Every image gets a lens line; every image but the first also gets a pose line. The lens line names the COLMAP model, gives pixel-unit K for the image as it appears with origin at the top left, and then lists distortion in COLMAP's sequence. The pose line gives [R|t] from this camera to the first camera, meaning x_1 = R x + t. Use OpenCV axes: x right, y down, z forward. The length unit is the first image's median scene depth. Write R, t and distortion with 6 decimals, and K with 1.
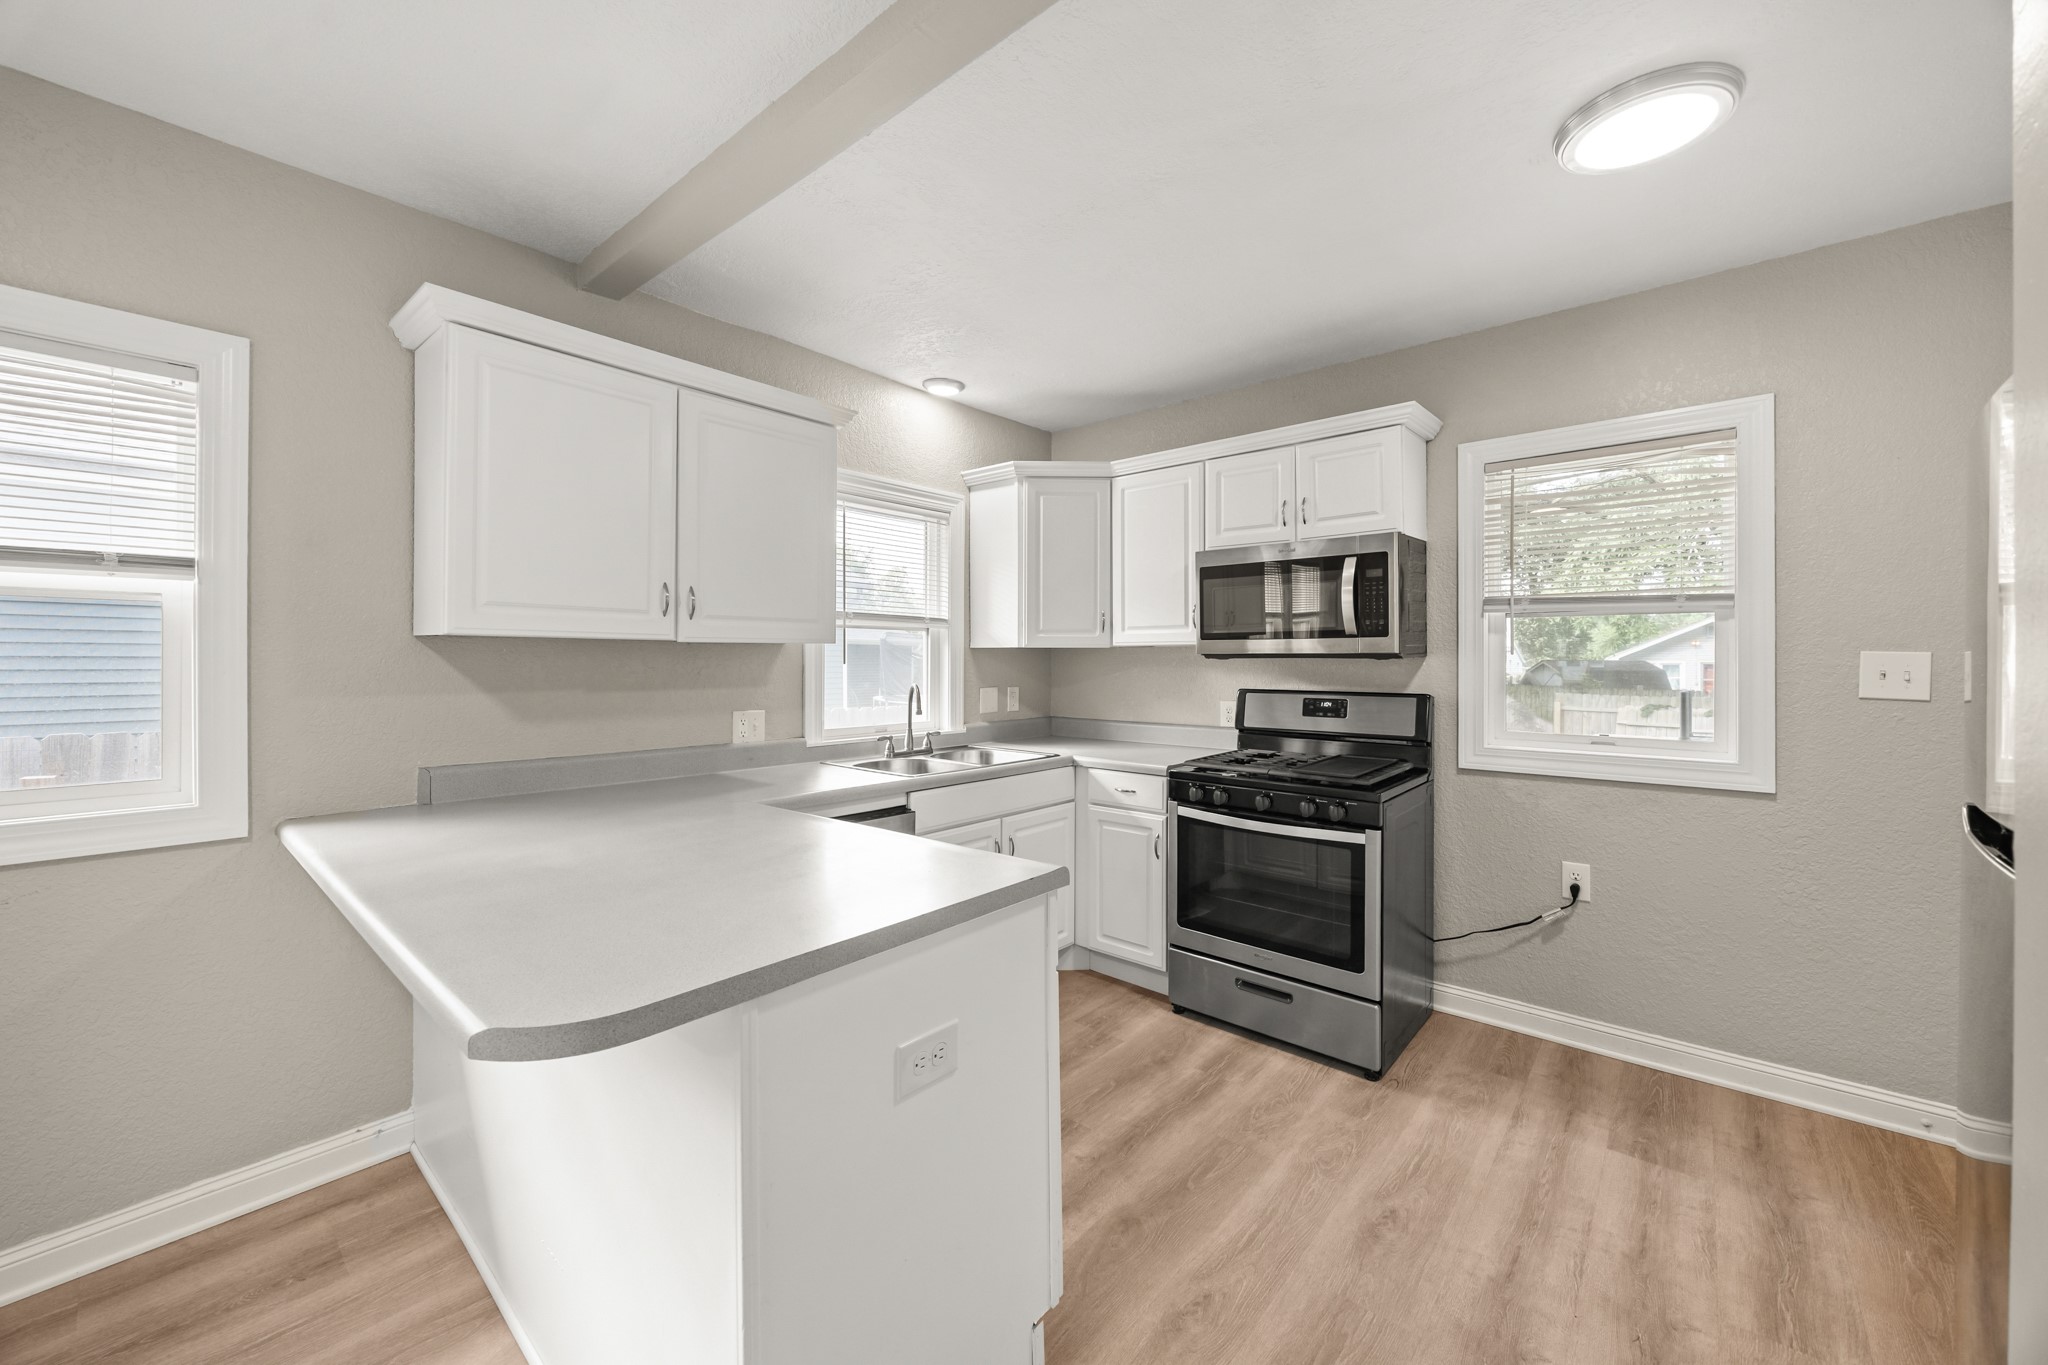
lens RADIAL K [[782.6, 0, 1023.4], [0, 782.6, 657.2], [0, 0, 1]] dist [-0.001462, -0.000266]
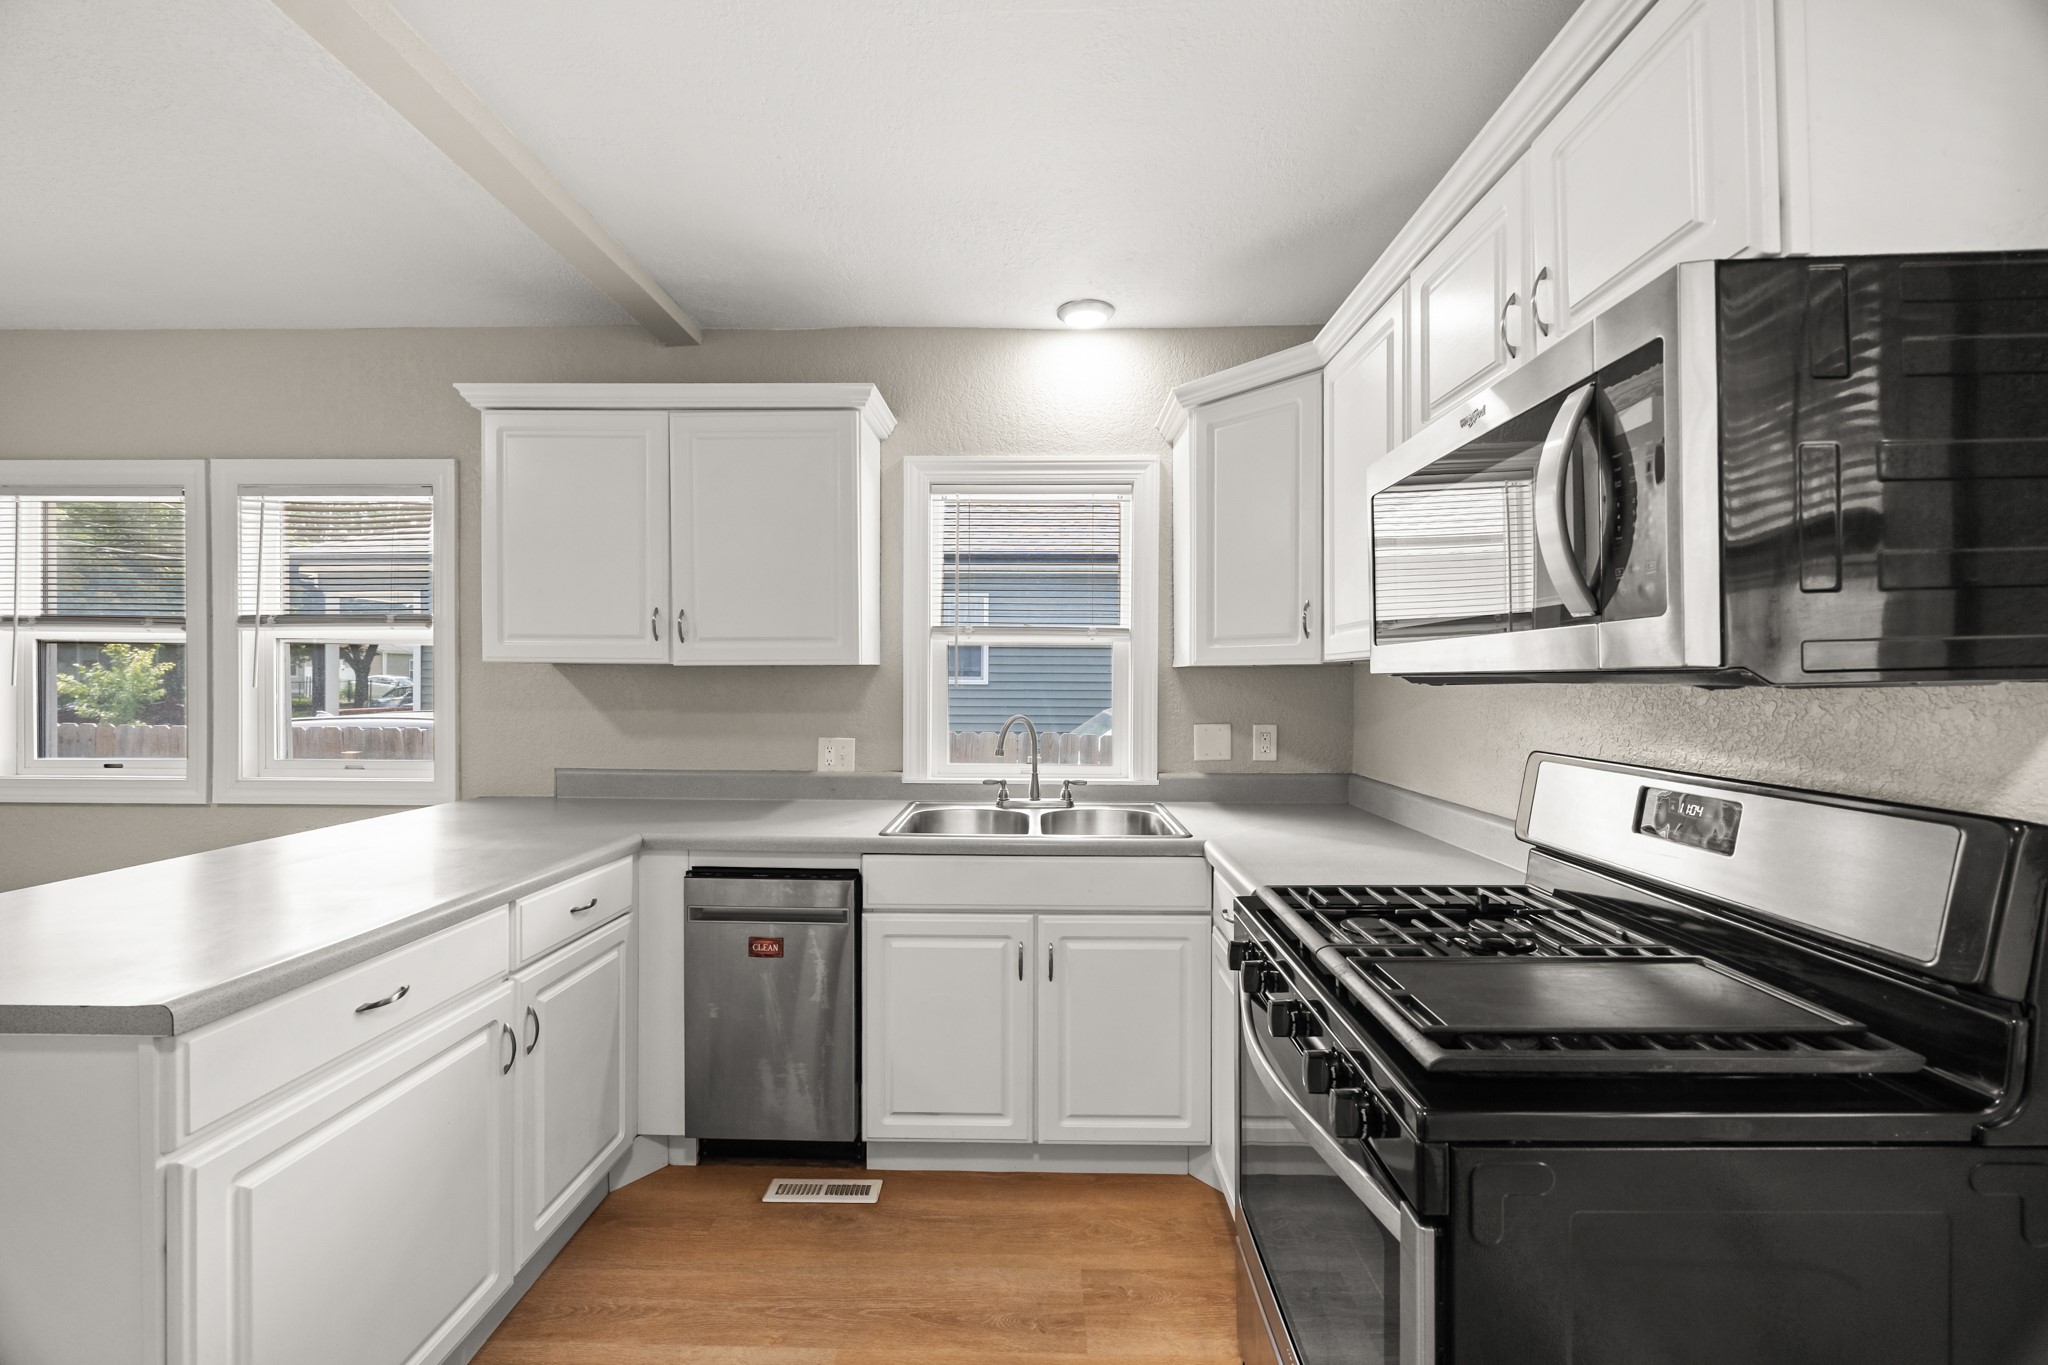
lens RADIAL K [[777.4, 0, 1023.9], [0, 777.4, 687.0], [0, 0, 1]] dist [-0.002899, -0.000121]
pose [[0.643968, 0.006265, -0.765026, 0.506408], [-0.000355, 0.999969, 0.007890, 0.000303], [0.765052, -0.004809, 0.643950, 0.577661]]
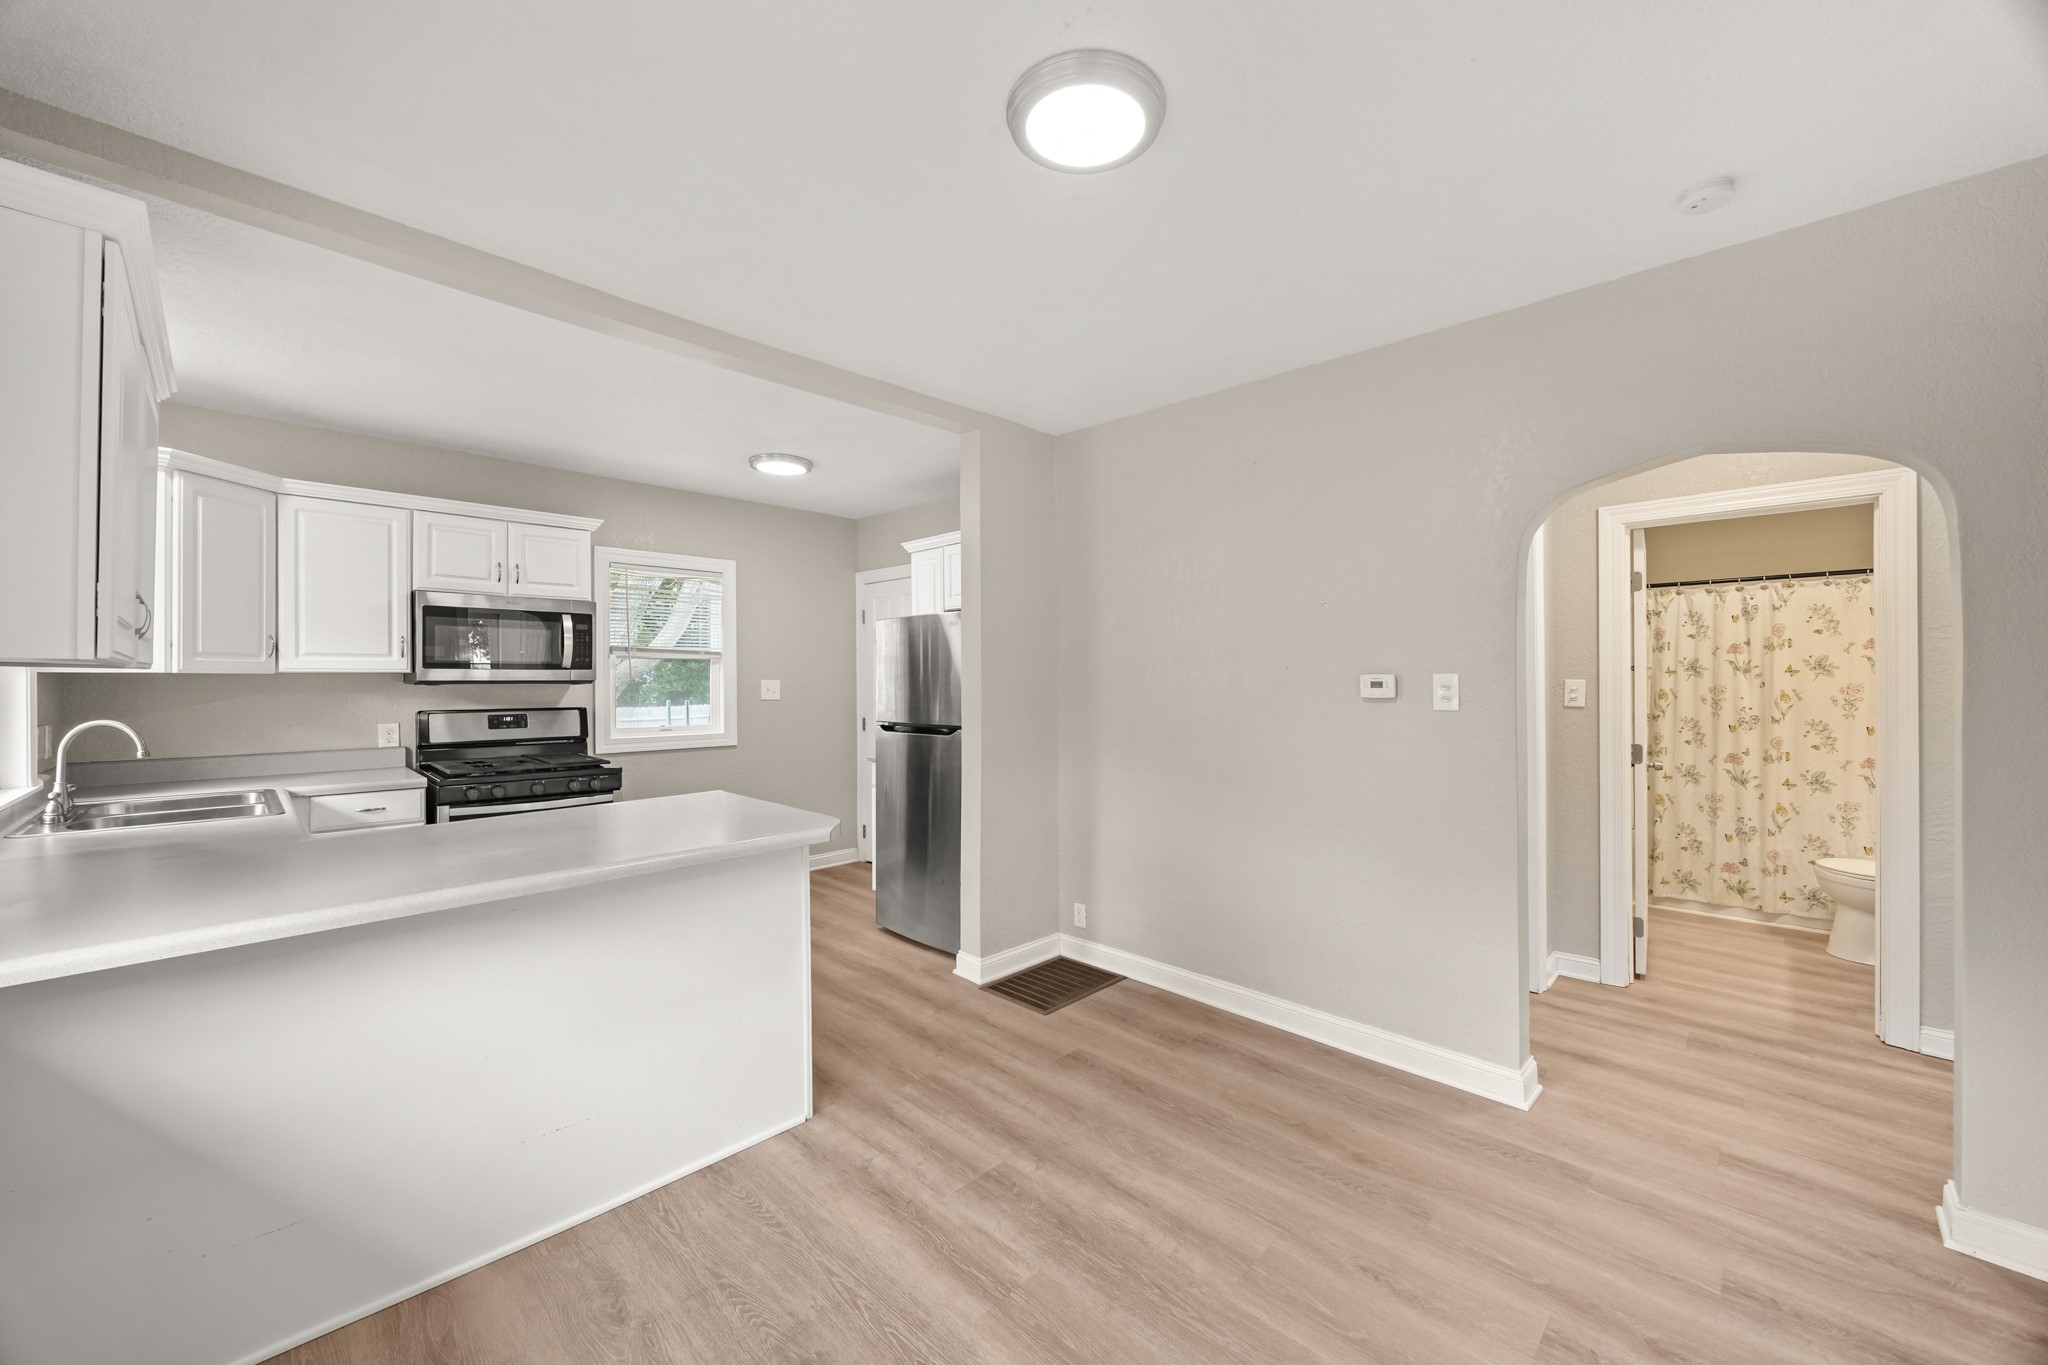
lens RADIAL K [[779.1, 0, 1022.3], [0, 779.1, 681.5], [0, 0, 1]] dist [-0.001929, 0.000044]
pose [[0.060789, -0.002185, 0.998148, -0.952255], [0.000170, 0.999998, 0.002179, -0.005683], [-0.998151, 0.000037, 0.060789, 0.061221]]
